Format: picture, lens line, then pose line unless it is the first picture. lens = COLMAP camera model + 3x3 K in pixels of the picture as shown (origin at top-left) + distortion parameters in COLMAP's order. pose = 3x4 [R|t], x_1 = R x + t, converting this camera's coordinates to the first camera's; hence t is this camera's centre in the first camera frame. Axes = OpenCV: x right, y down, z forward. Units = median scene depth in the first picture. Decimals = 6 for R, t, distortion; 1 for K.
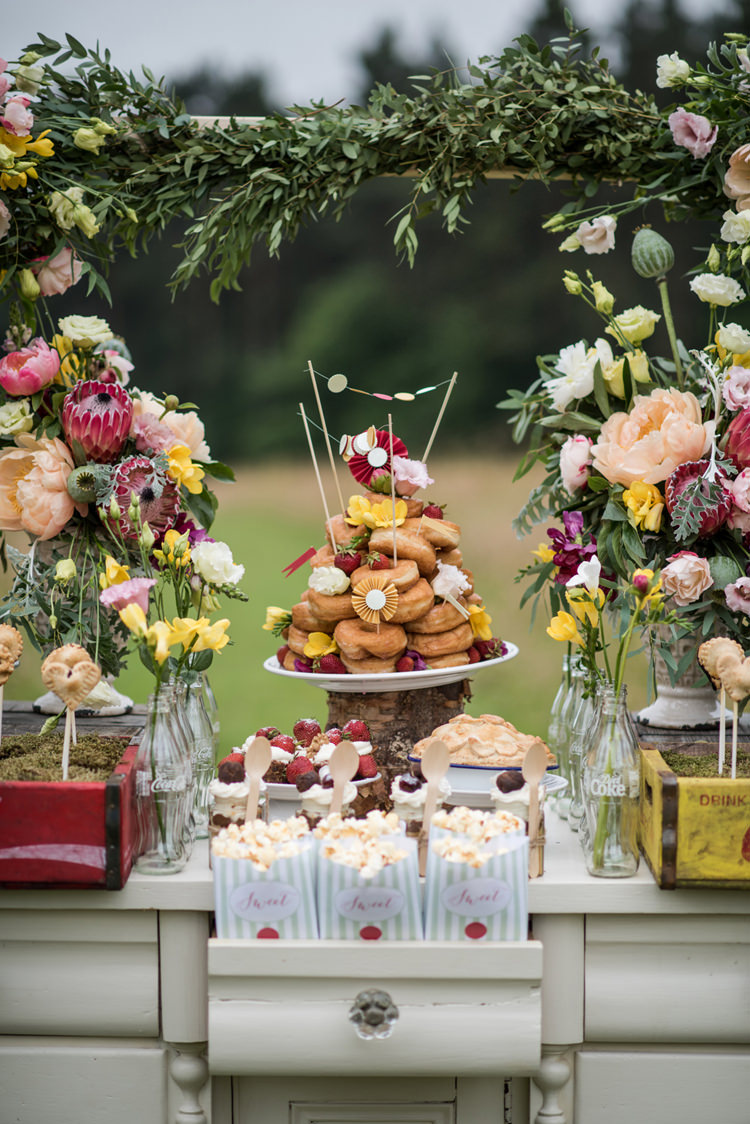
lens RADIAL K [[2833.8, 0, 375.0], [0, 2833.8, 562.0], [0, 0, 1]] dist [-0.116947, 0.064091]
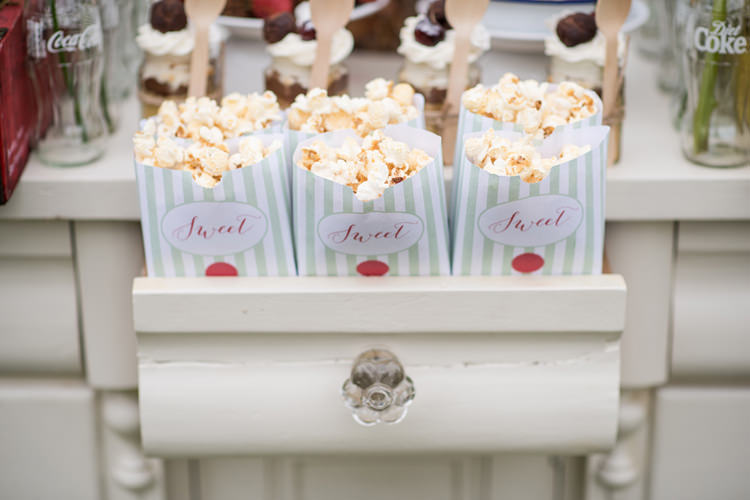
lens RADIAL K [[1890.9, 0, 375.0], [0, 1890.9, 250.0], [0, 0, 1]] dist [-0.116947, 0.064091]
pose [[0.999974, -0.006141, -0.003850, 0.000707], [0.007017, 0.953253, 0.302092, -0.008591], [0.001815, -0.302111, 0.953271, 0.509945]]
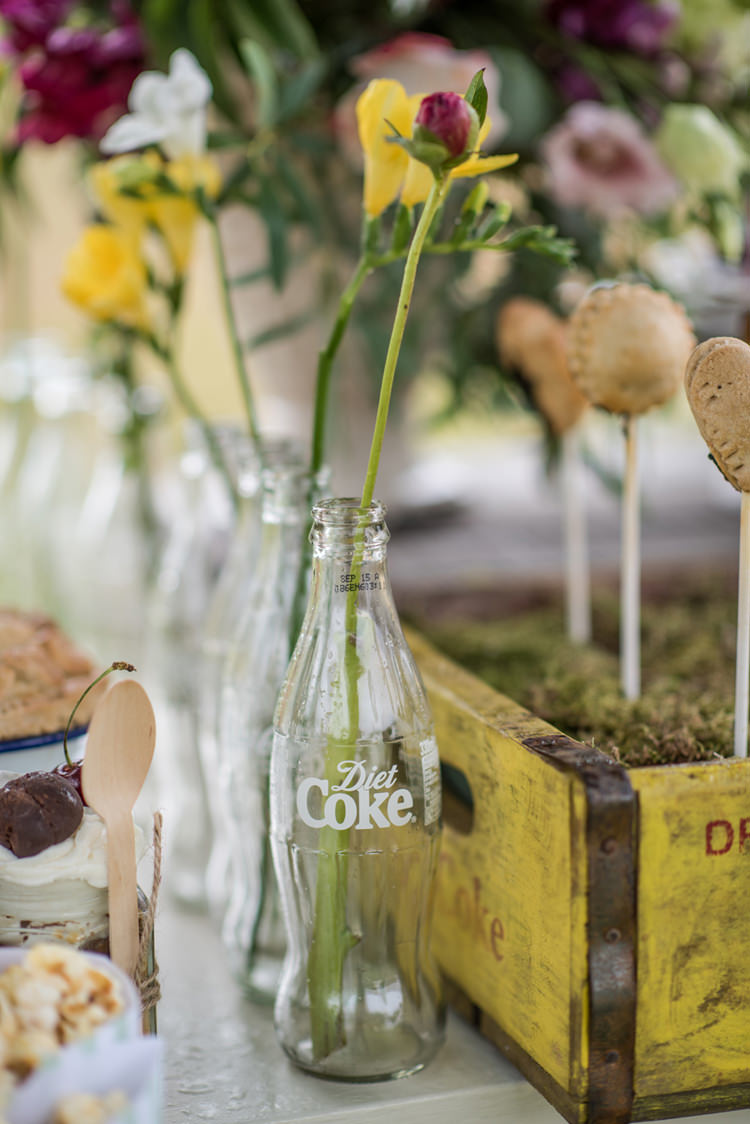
lens RADIAL K [[2833.8, 0, 375.0], [0, 2833.8, 562.0], [0, 0, 1]] dist [-0.116947, 0.064091]
pose [[0.948219, -0.093438, 0.303562, -0.005748], [0.048801, 0.987260, 0.151445, 0.007248], [-0.313846, -0.128789, 0.940699, 0.657889]]
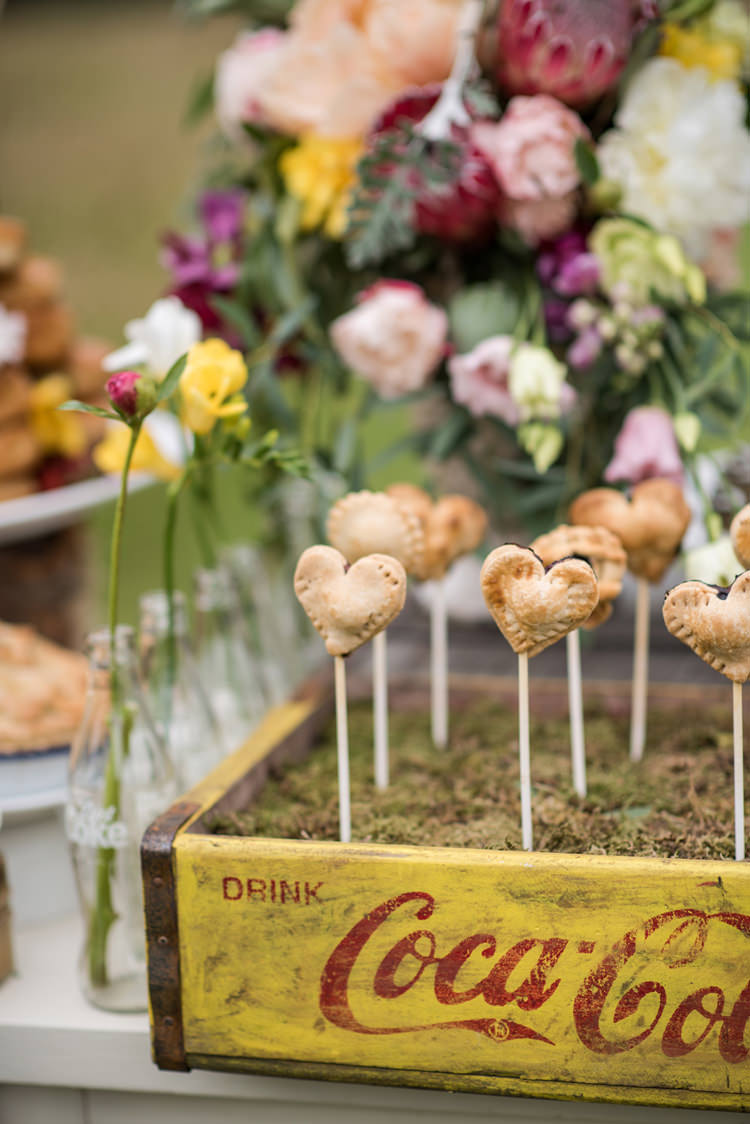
lens RADIAL K [[2833.8, 0, 375.0], [0, 2833.8, 562.0], [0, 0, 1]] dist [-0.116947, 0.064091]
pose [[0.968837, 0.004814, -0.247653, 0.222780], [0.035005, 0.987116, 0.156133, -0.031480], [0.245214, -0.159936, 0.956185, 0.528484]]
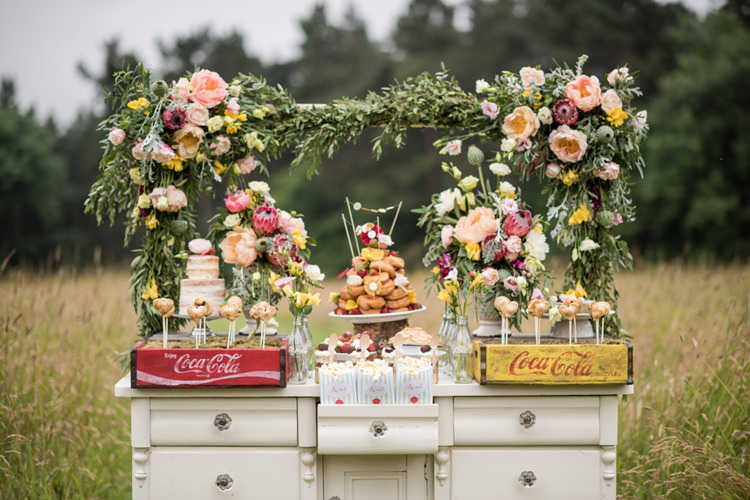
lens RADIAL K [[1890.9, 0, 375.0], [0, 1890.9, 250.0], [0, 0, 1]] dist [-0.116947, 0.064091]
pose [[0.999346, -0.010299, 0.034673, -0.058730], [0.012193, 0.998419, -0.054874, 0.075825], [-0.034053, 0.055261, 0.997891, -0.767792]]
